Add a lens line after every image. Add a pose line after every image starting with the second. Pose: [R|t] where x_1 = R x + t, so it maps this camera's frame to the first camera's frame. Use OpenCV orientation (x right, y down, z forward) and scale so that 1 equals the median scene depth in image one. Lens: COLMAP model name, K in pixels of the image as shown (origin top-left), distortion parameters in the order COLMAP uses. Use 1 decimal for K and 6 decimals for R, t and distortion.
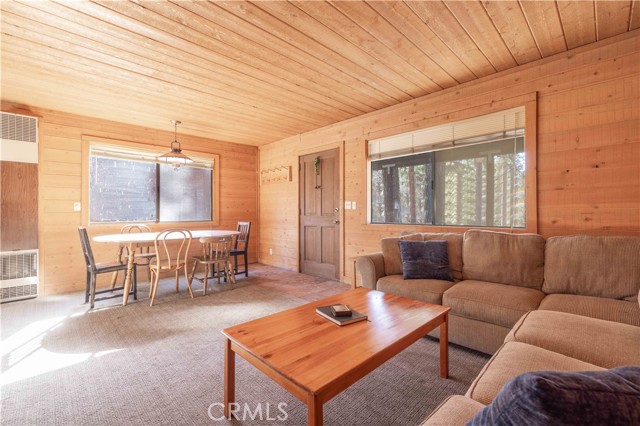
lens RADIAL K [[274.8, 0, 321.7], [0, 274.8, 213.1], [0, 0, 1]] dist [0.000941, -0.000215]
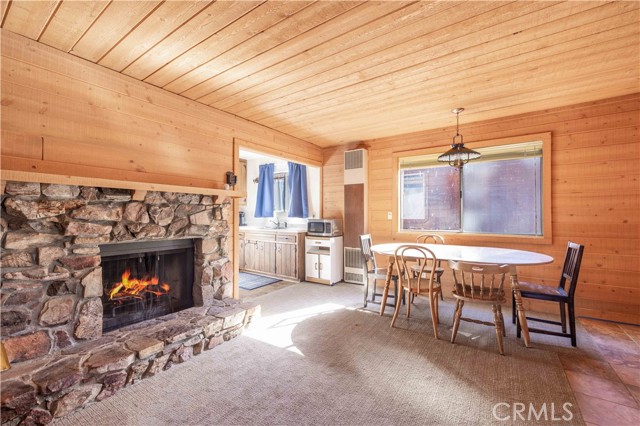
lens RADIAL K [[274.8, 0, 322.7], [0, 274.8, 211.8], [0, 0, 1]] dist [0.000941, -0.000215]
pose [[0.189626, -0.005795, -0.981839, 0.209484], [-0.002856, 0.999975, -0.006454, -0.033251], [0.981852, 0.004028, 0.189604, 0.531599]]
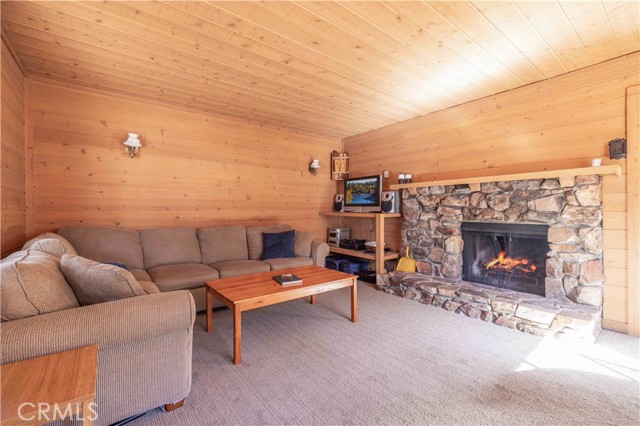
lens RADIAL K [[274.8, 0, 323.9], [0, 274.8, 211.4], [0, 0, 1]] dist [0.000941, -0.000215]
pose [[-0.993275, 0.008249, 0.115483, -0.142650], [0.008906, 0.999947, 0.005178, -0.006654], [-0.115434, 0.006172, -0.993296, 1.173403]]
